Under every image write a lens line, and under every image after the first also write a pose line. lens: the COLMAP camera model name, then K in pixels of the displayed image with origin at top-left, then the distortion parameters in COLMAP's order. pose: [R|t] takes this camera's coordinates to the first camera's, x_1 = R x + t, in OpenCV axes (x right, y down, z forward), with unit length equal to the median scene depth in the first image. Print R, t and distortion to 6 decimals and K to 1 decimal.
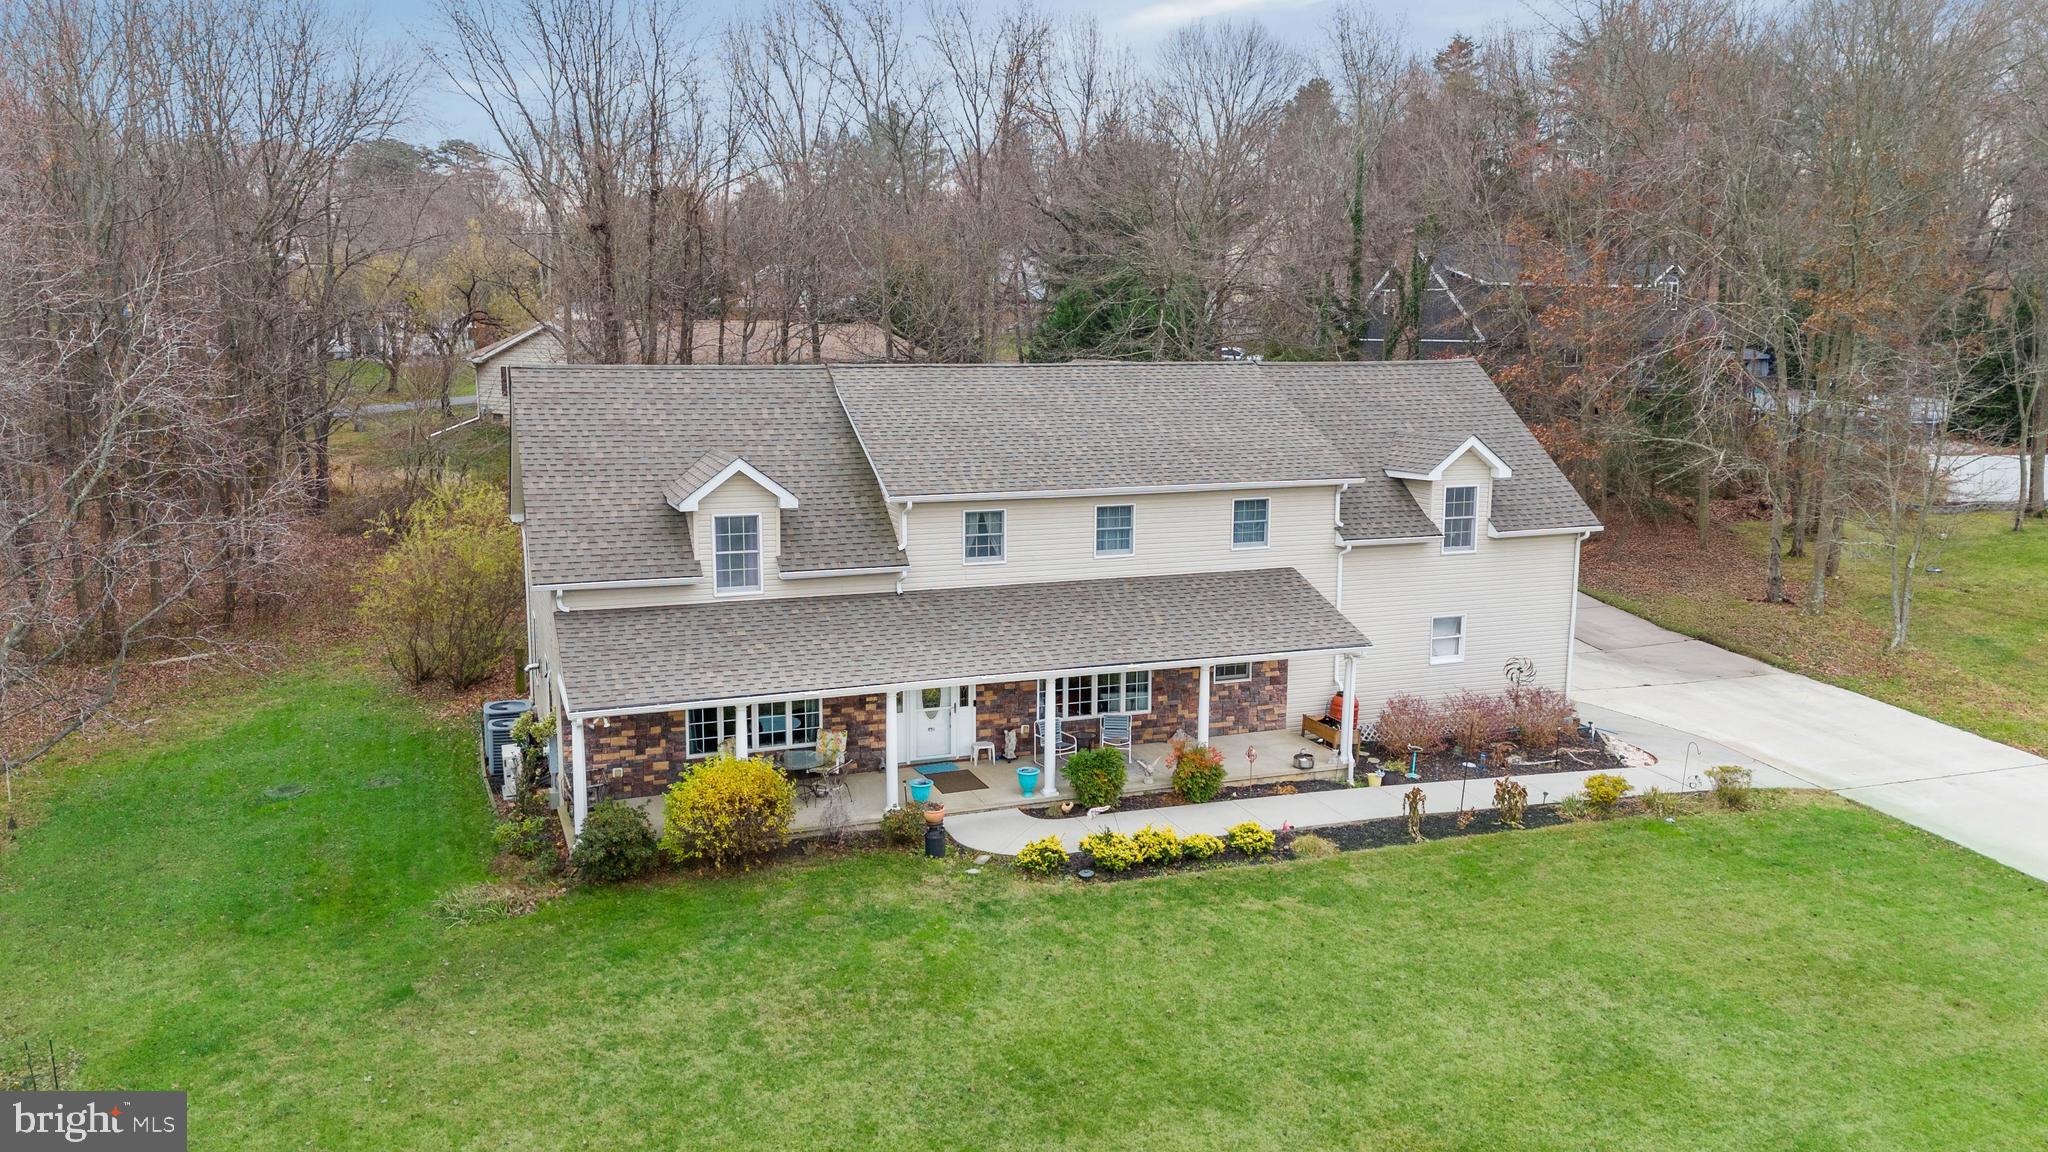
lens RADIAL K [[1500.8, 0, 1018.3], [0, 1500.8, 568.4], [0, 0, 1]] dist [0.045547, -0.018160]
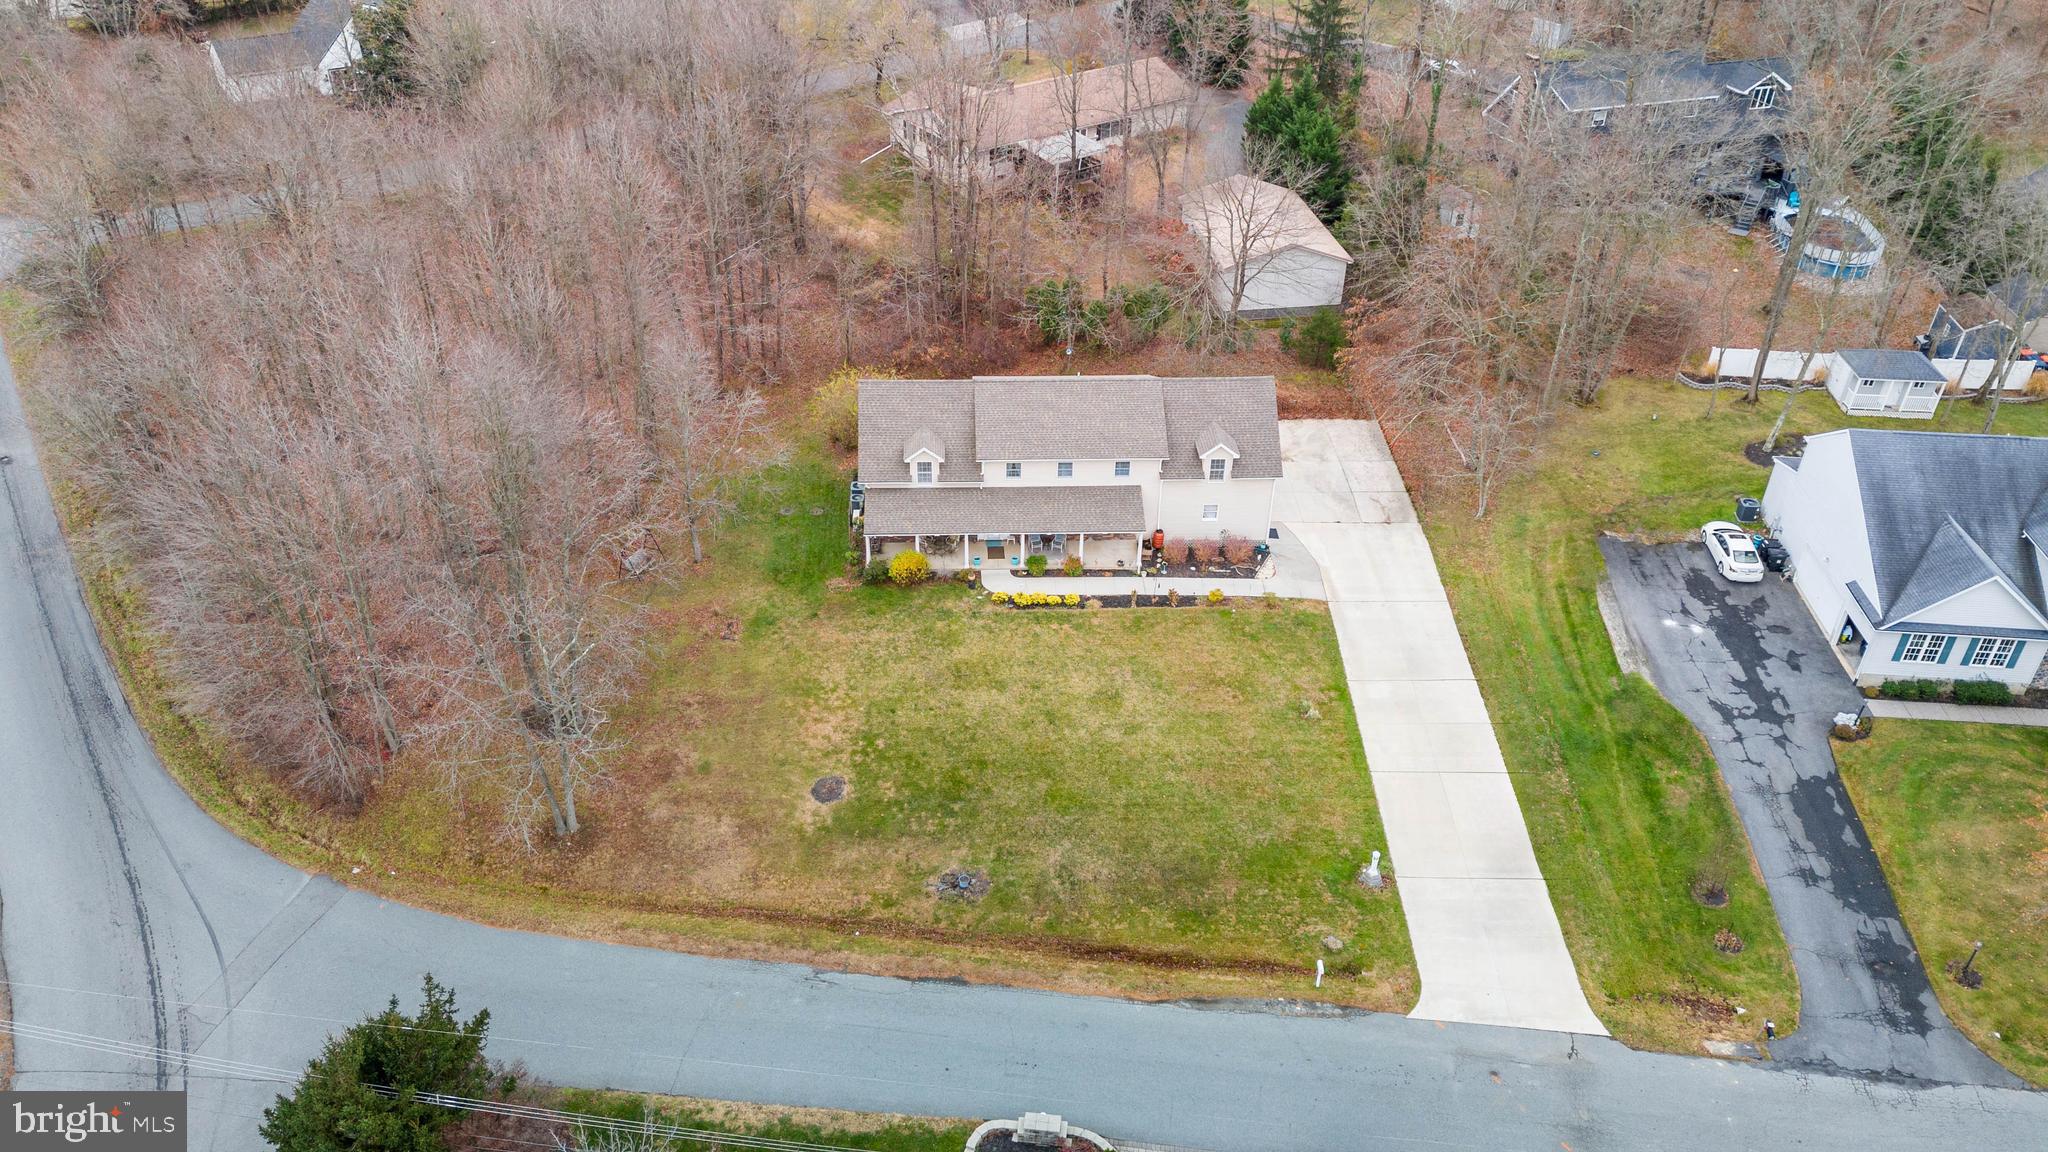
lens RADIAL K [[1500.8, 0, 1014.8], [0, 1500.8, 575.4], [0, 0, 1]] dist [0.045547, -0.018160]
pose [[0.949551, 0.179969, -0.256836, 0.761952], [-0.056245, 0.903403, 0.425088, -1.075515], [0.308529, -0.389197, 0.867949, -1.553532]]
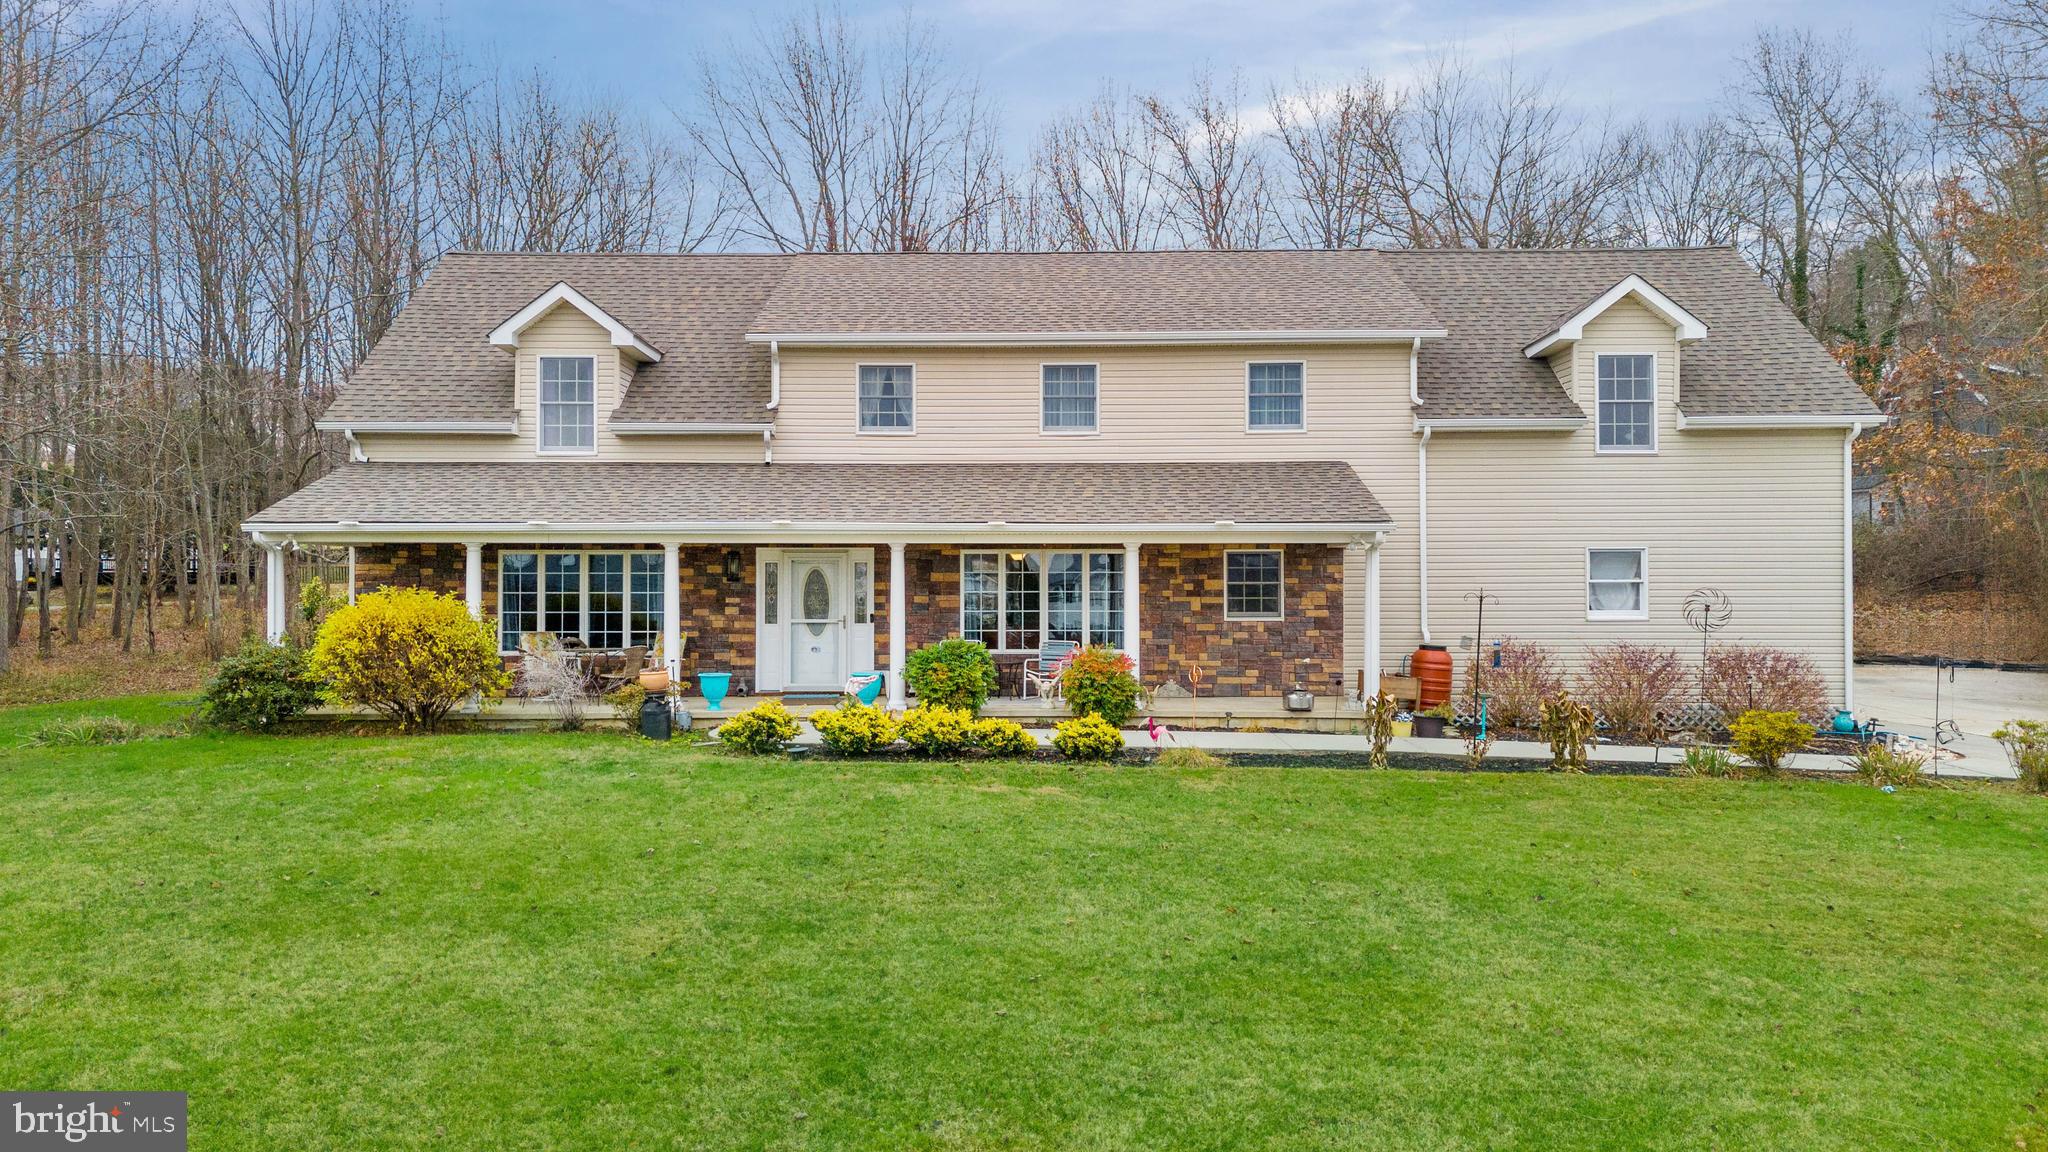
lens RADIAL K [[1500.8, 0, 1026.7], [0, 1500.8, 582.2], [0, 0, 1]] dist [0.045547, -0.018160]
pose [[0.930830, -0.007465, -0.365377, 0.344544], [-0.055845, 0.985144, -0.162396, 0.204253], [0.361162, 0.171567, 0.916584, 0.348715]]
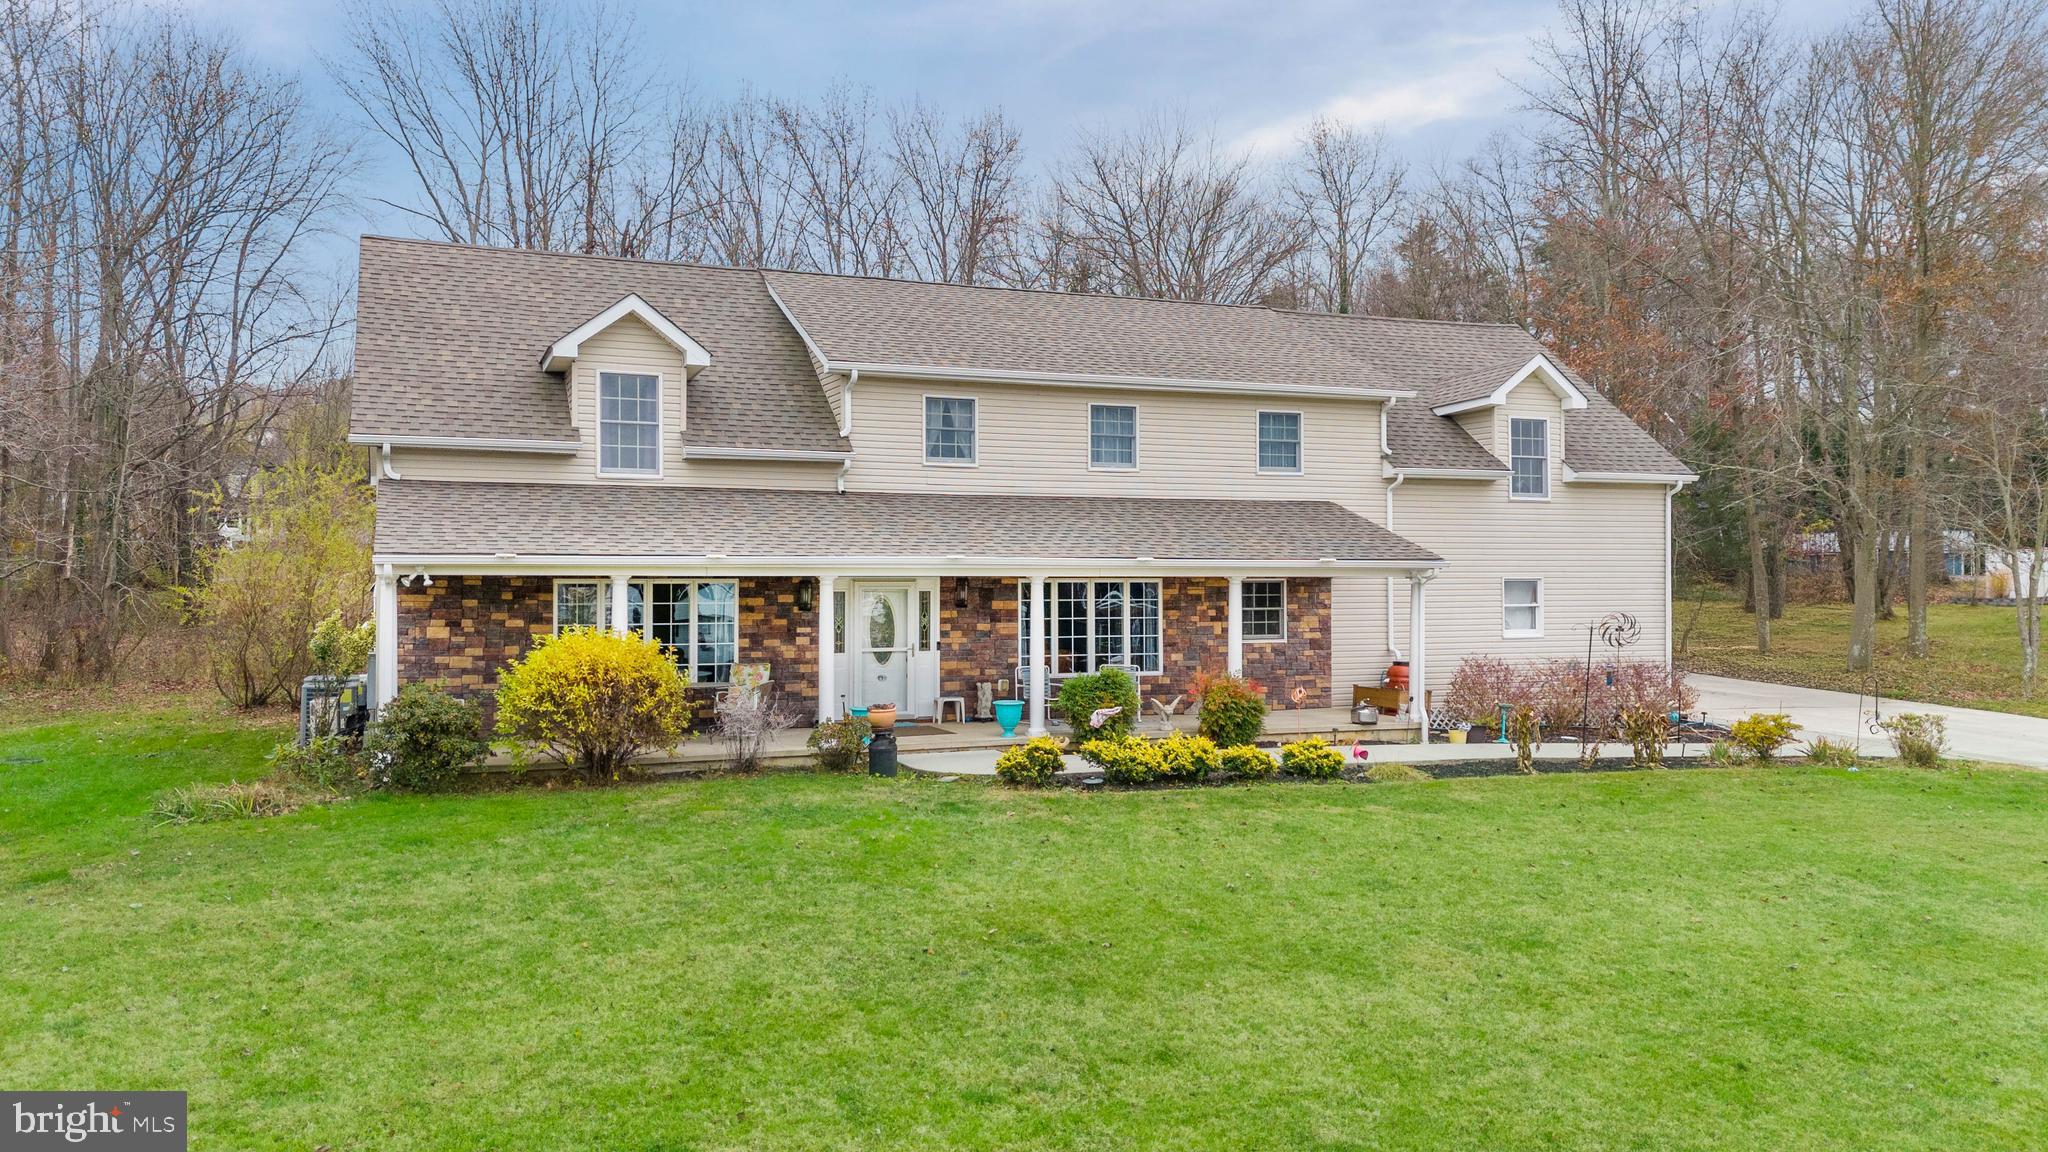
lens RADIAL K [[1500.8, 0, 1019.2], [0, 1500.8, 579.6], [0, 0, 1]] dist [0.045547, -0.018160]
pose [[0.999729, -0.006358, 0.022377, -0.004581], [0.010052, 0.985556, -0.169049, 0.200344], [-0.020979, 0.169228, 0.985354, 0.244412]]
